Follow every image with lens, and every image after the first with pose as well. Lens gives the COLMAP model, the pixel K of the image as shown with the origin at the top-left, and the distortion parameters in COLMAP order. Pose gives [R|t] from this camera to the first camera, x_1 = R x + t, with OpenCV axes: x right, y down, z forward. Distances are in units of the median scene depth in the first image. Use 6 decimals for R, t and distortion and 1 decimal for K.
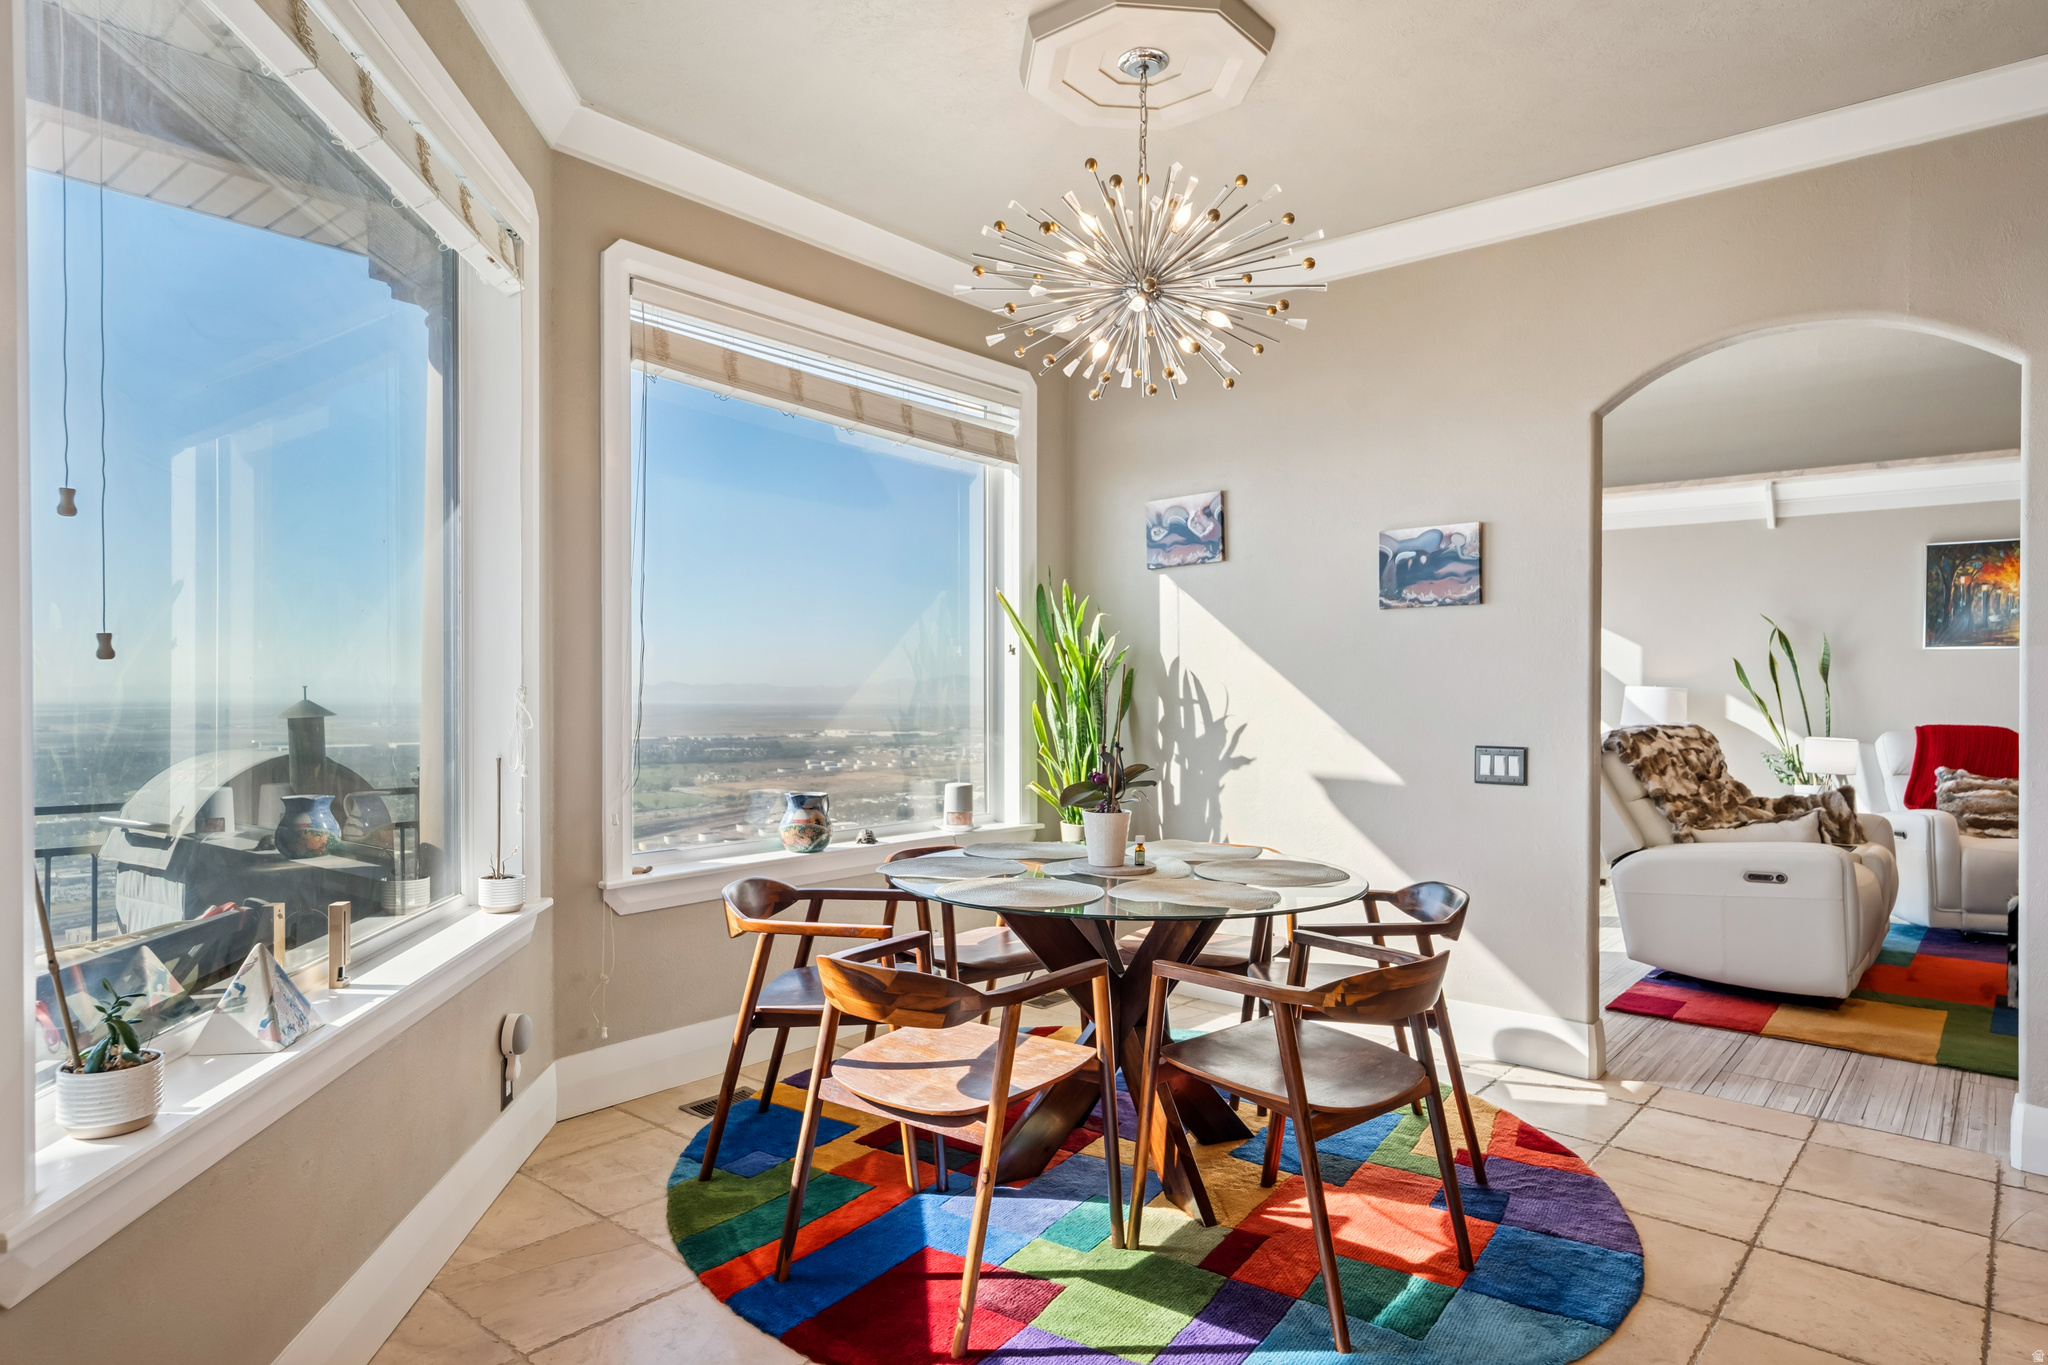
lens RADIAL K [[1170.2, 0, 968.7], [0, 1170.2, 685.4], [0, 0, 1]] dist [-0.001494, -0.000957]
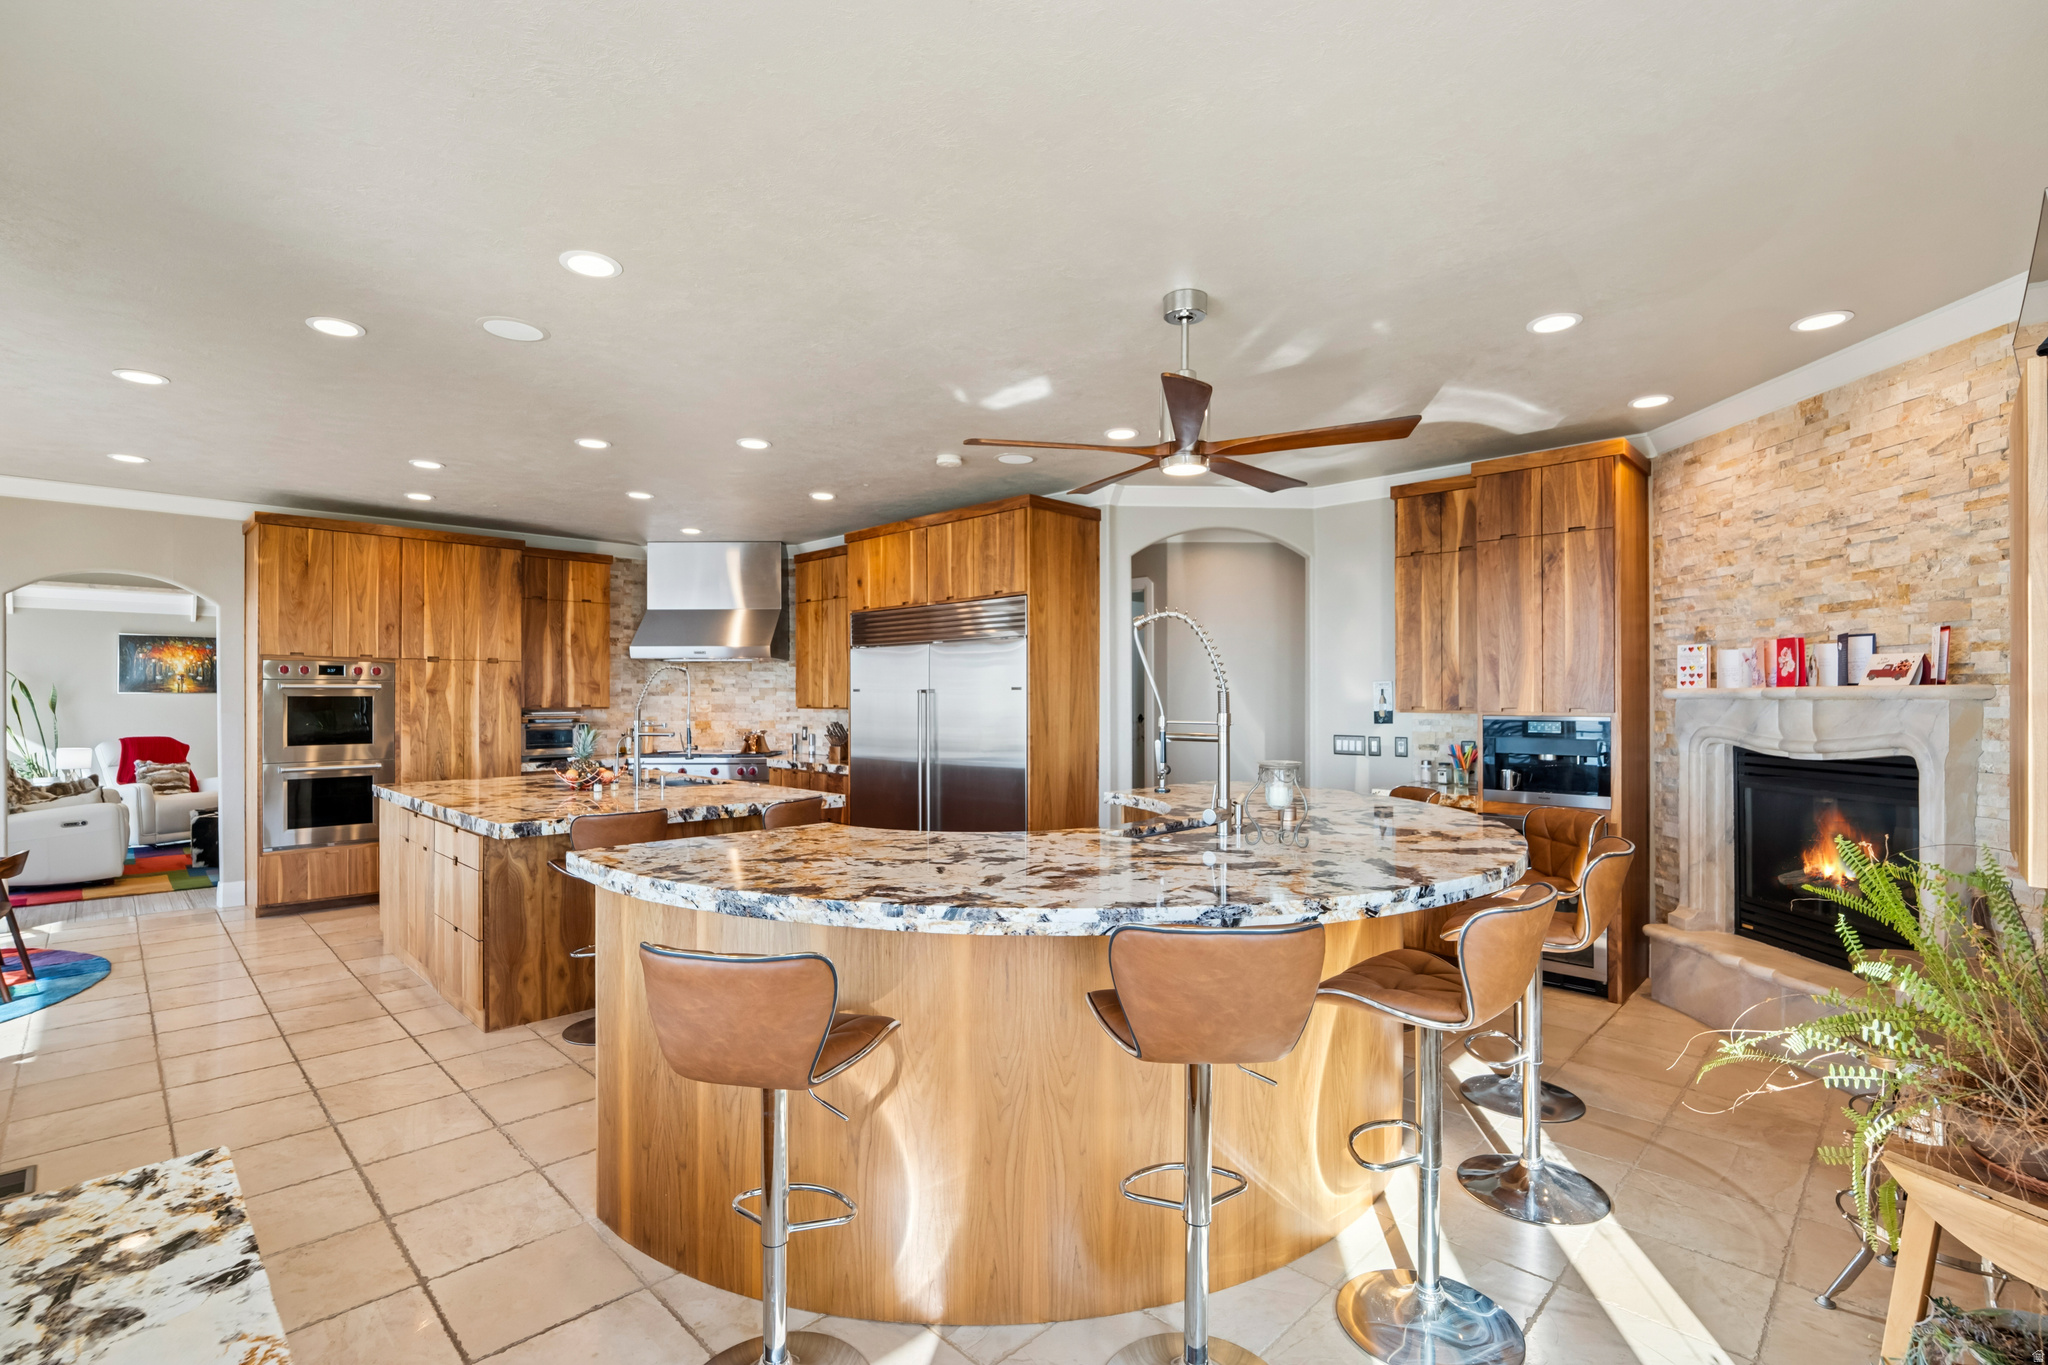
lens RADIAL K [[941.4, 0, 1031.5], [0, 941.4, 694.1], [0, 0, 1]] dist [-0.016124, 0.000301]
pose [[0.038201, -0.002893, 0.999266, -0.909369], [-0.004718, 0.999984, 0.003075, -0.072158], [-0.999259, -0.004832, 0.038187, -0.737819]]
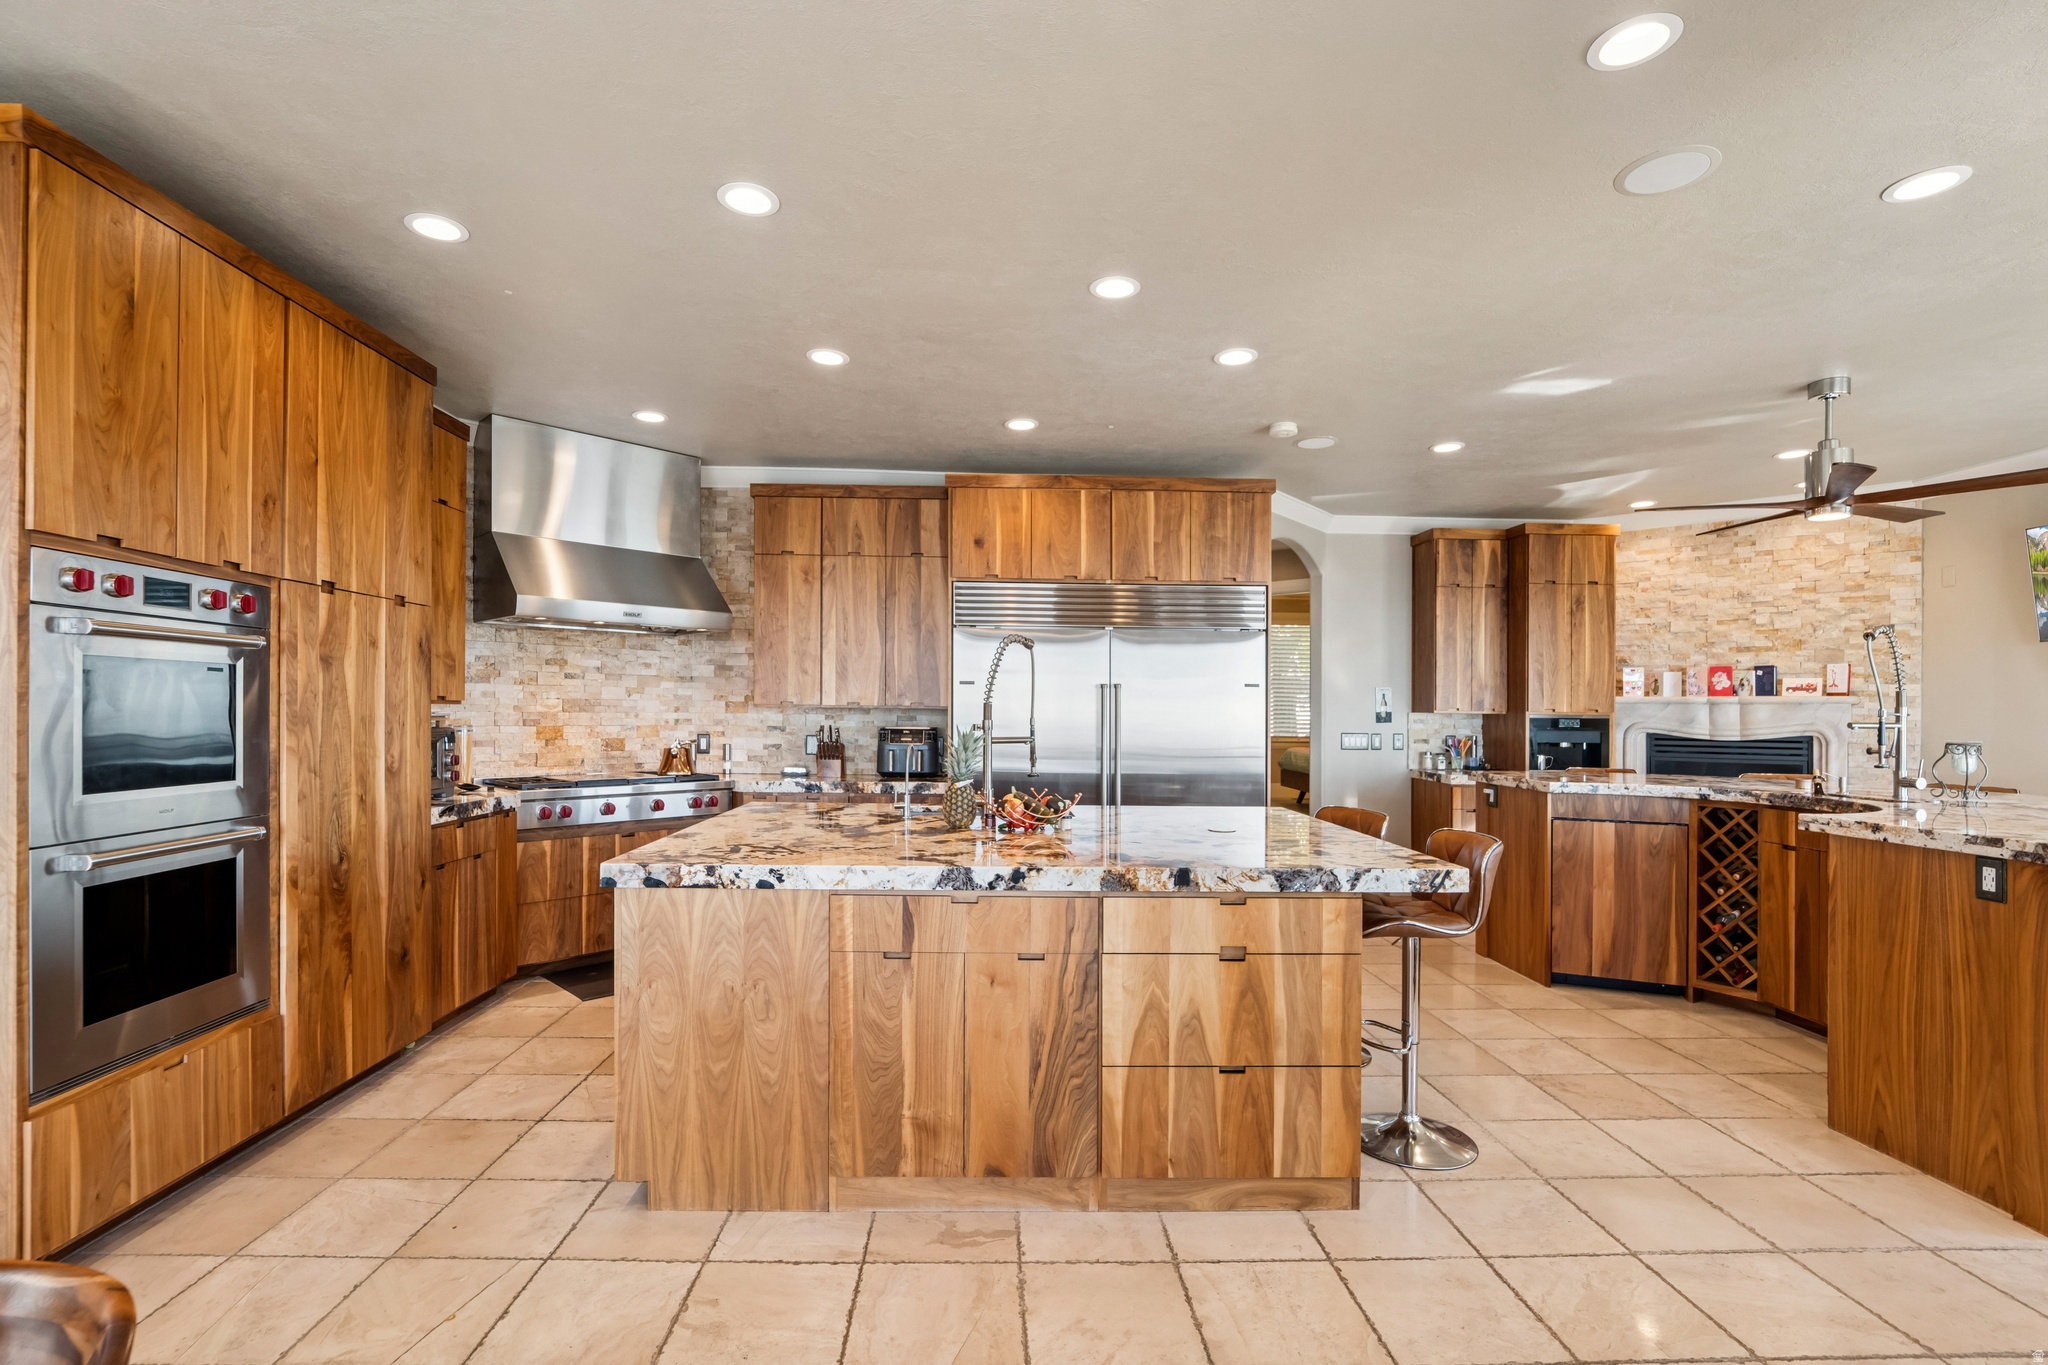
lens RADIAL K [[961.6, 0, 1015.3], [0, 961.6, 706.6], [0, 0, 1]] dist [-0.018971, -0.000001]
pose [[-0.699785, -0.010139, 0.714282, -0.170763], [-0.017573, 0.999841, -0.003023, -0.034070], [-0.714137, -0.014667, -0.699852, 0.605071]]
